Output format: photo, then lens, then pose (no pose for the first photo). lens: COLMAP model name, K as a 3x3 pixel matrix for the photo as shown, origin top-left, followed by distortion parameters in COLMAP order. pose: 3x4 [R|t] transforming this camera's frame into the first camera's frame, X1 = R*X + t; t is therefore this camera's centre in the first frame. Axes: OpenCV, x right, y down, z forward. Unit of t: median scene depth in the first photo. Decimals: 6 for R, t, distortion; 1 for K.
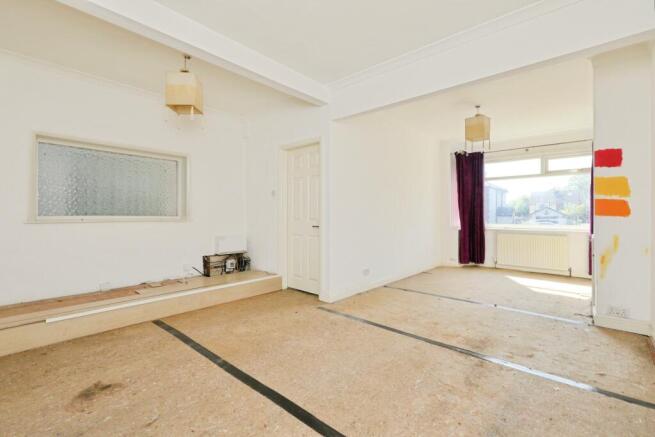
lens RADIAL K [[295.3, 0, 328.0], [0, 295.3, 215.4], [0, 0, 1]] dist [0.004411, 0.000015]
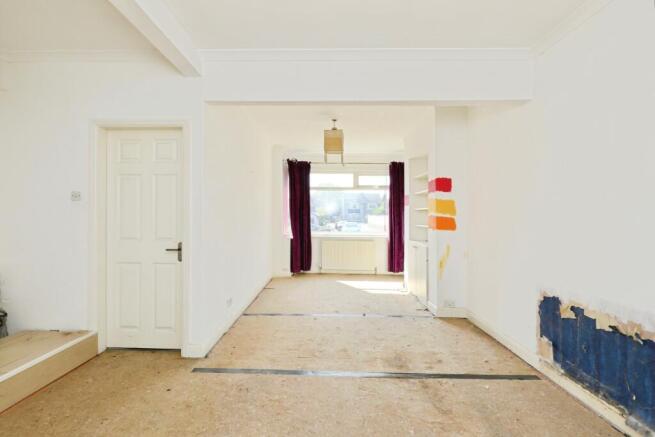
lens RADIAL K [[315.7, 0, 327.7], [0, 315.7, 215.2], [0, 0, 1]] dist [0.004335, -0.000490]
pose [[0.762883, 0.006627, 0.646503, -0.218744], [-0.003103, 0.999973, -0.006588, -0.034857], [-0.646529, 0.003020, 0.762883, 0.191979]]
